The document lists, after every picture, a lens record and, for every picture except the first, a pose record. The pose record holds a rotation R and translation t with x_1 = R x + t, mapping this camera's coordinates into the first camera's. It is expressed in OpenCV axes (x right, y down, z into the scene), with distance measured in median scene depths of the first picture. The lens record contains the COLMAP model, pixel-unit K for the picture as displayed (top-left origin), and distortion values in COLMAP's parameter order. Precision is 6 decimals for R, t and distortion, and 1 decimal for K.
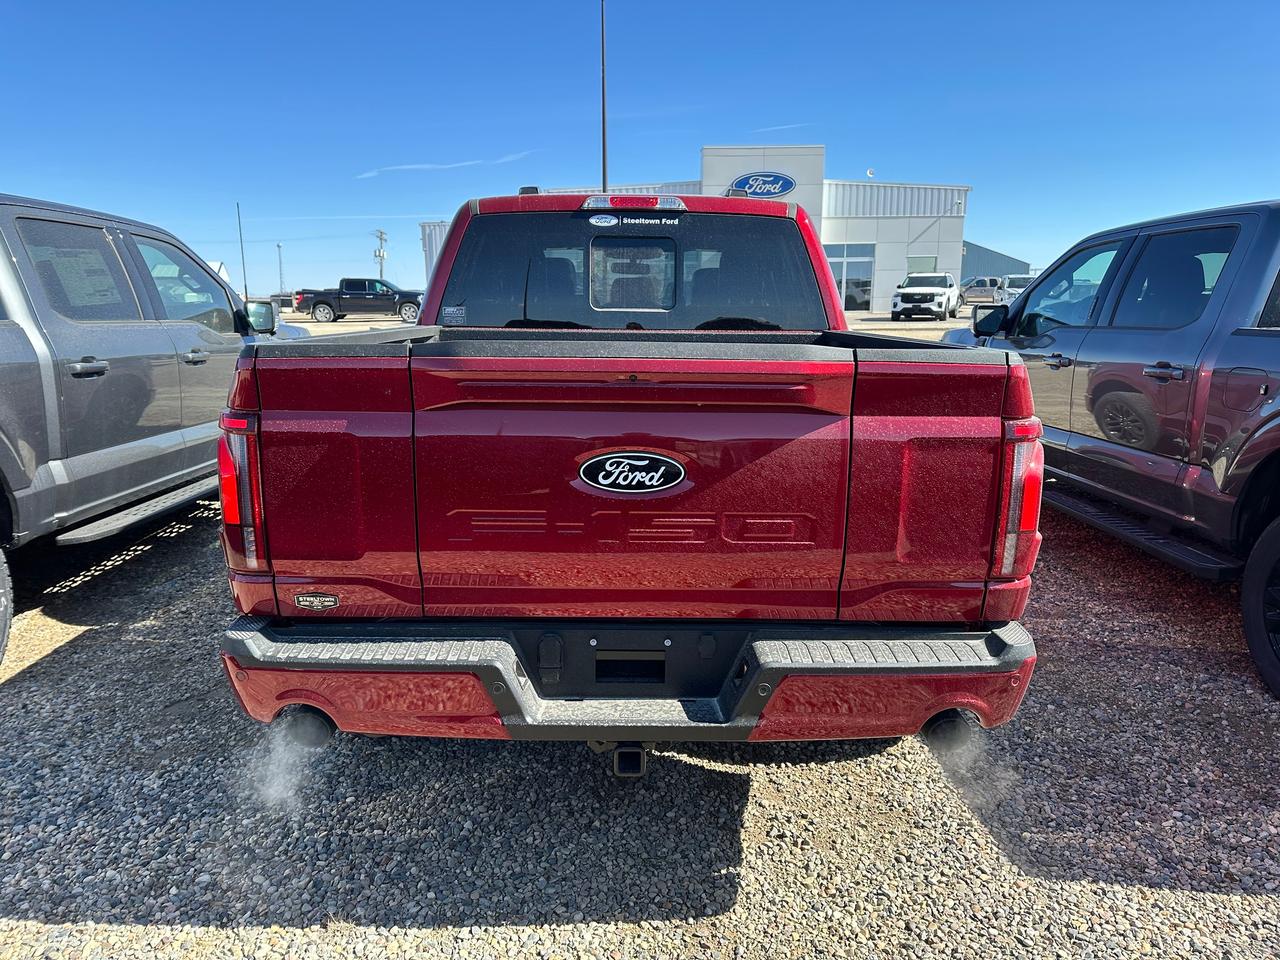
lens RADIAL K [[901.0, 0, 639.4], [0, 901.0, 475.1], [0, 0, 1]] dist [0.040918, -0.040737]
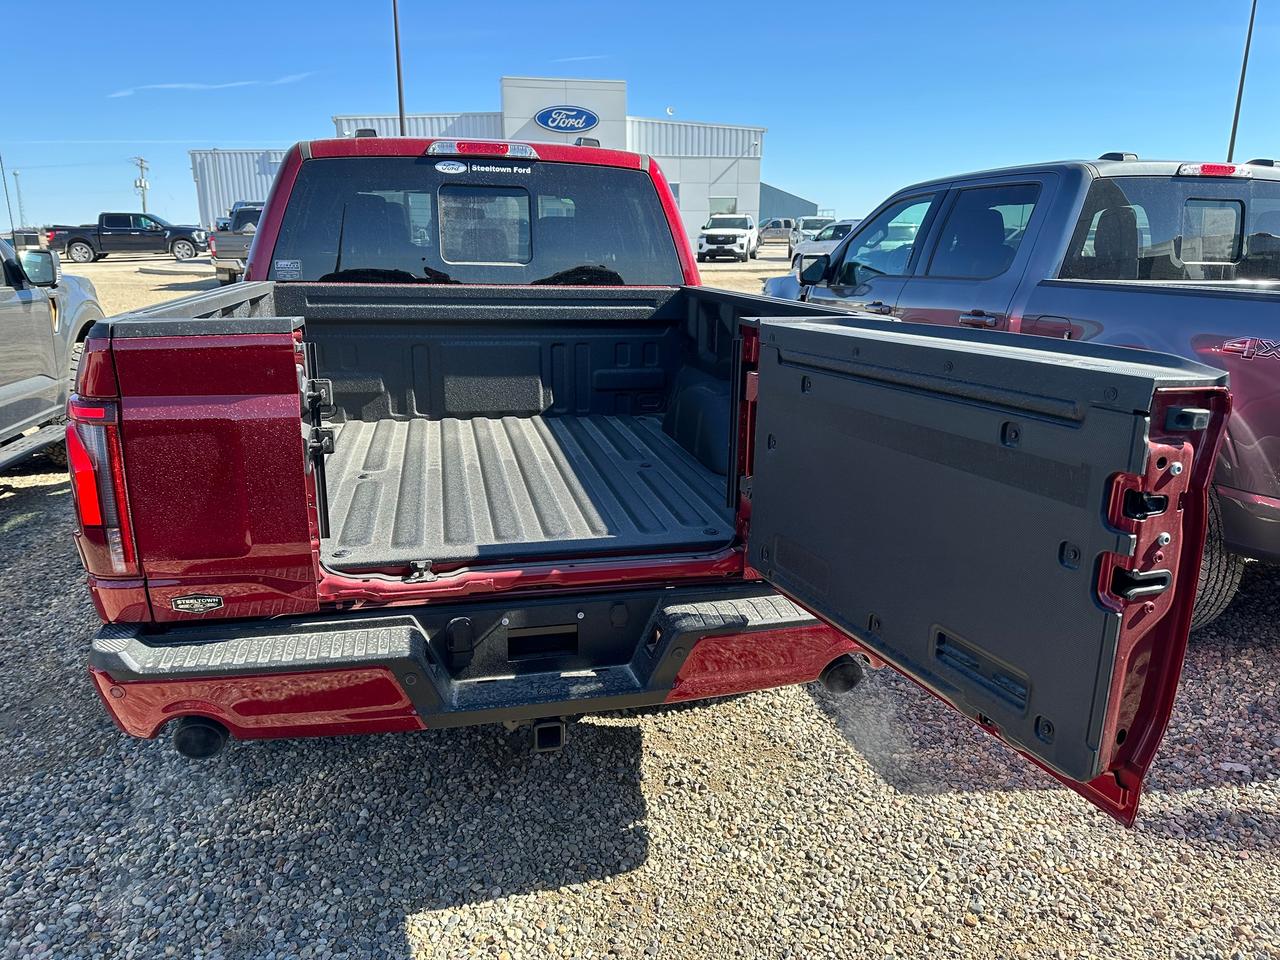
lens RADIAL K [[897.4, 0, 640.0], [0, 897.4, 480.0], [0, 0, 1]] dist [0.044077, -0.046104]
pose [[0.977513, -0.050979, 0.204619, -0.083539], [0.036419, 0.996570, 0.074304, -0.028412], [-0.207706, -0.065181, 0.976017, 0.025053]]
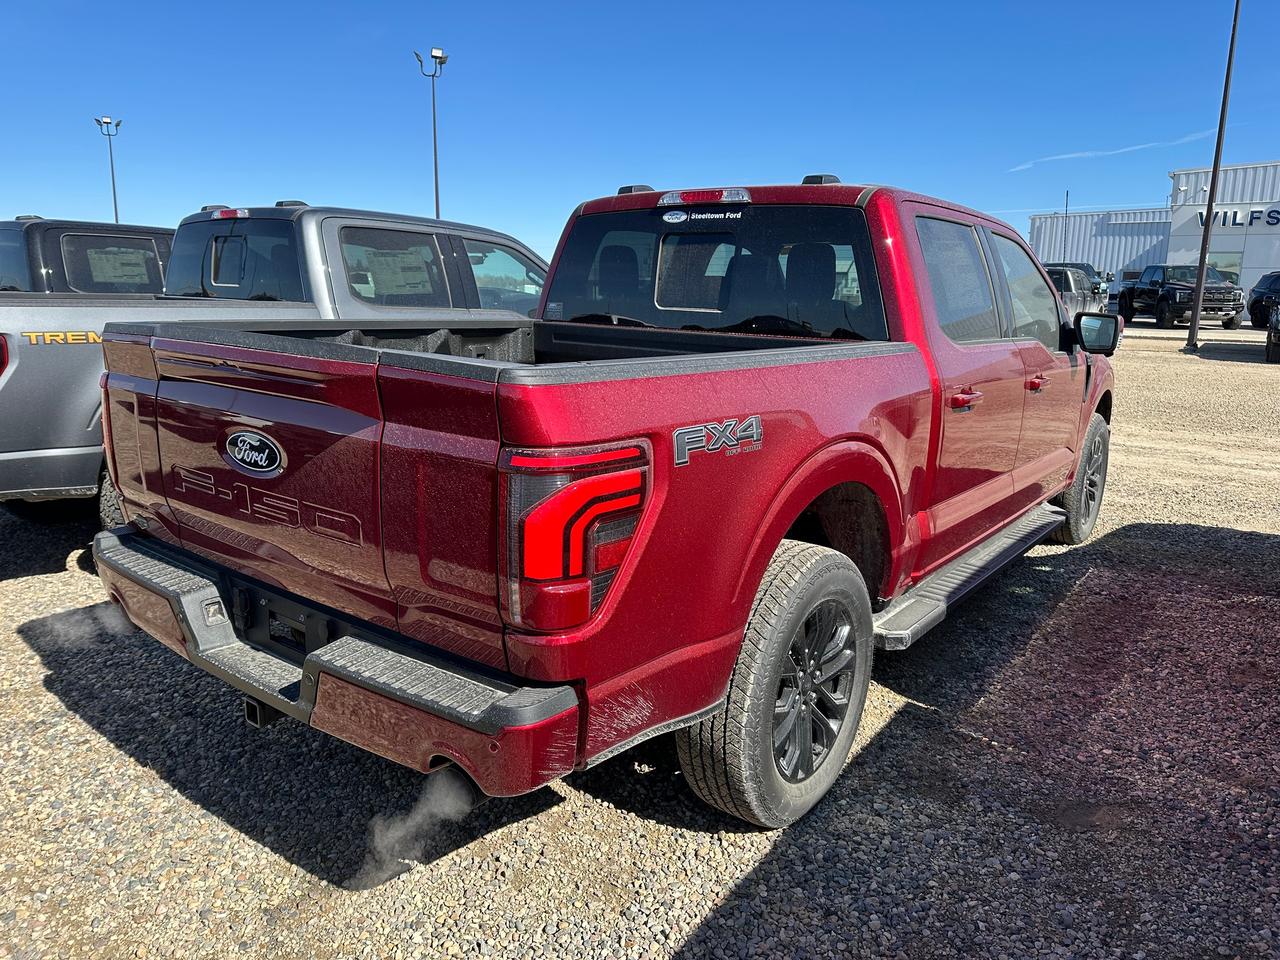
lens RADIAL K [[901.0, 0, 639.4], [0, 901.0, 475.1], [0, 0, 1]] dist [0.040918, -0.040737]
pose [[0.792894, 0.139142, -0.593261, 0.808803], [-0.136727, 0.989381, 0.049310, -0.073530], [0.593822, 0.042017, 0.803499, 0.309151]]
